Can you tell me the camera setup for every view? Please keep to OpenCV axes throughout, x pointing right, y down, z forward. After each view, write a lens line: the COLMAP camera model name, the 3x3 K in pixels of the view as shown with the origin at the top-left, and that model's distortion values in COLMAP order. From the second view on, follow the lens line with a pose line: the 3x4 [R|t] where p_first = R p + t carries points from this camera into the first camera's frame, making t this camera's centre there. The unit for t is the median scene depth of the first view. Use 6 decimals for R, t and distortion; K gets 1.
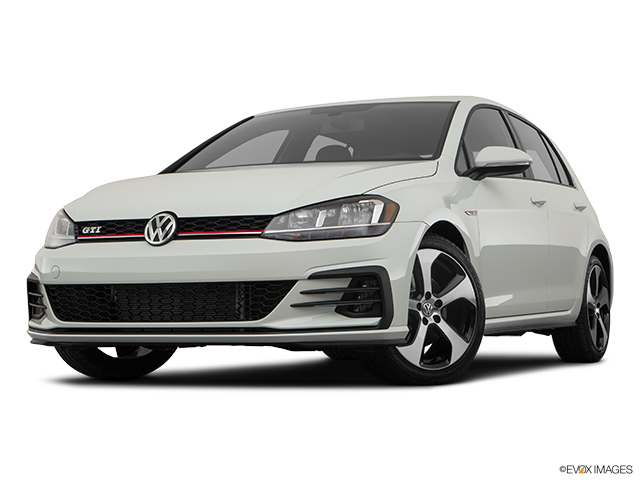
lens RADIAL K [[1359.7, 0, 319.9], [0, 1359.7, 240.6], [0, 0, 1]] dist [0.206166, 0.000000]
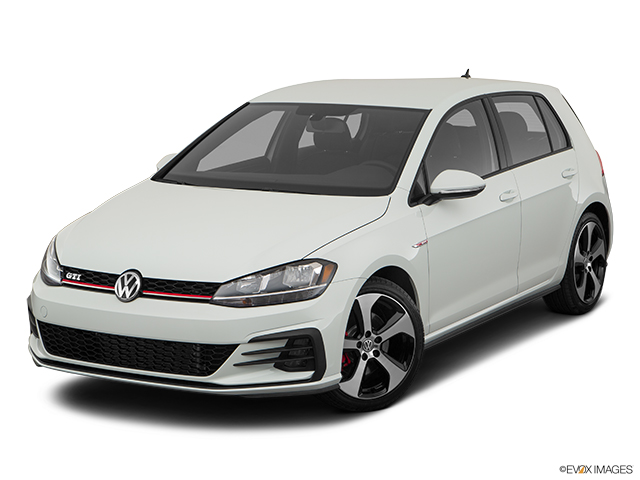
lens RADIAL K [[1482.4, 0, 315.4], [0, 1482.4, 246.1], [0, 0, 1]] dist [0.268952, 0.000000]
pose [[0.994400, 0.018197, -0.104105, 0.165488], [0.003329, 0.979183, 0.202954, -0.286776], [0.105631, -0.202164, 0.973638, -0.195744]]
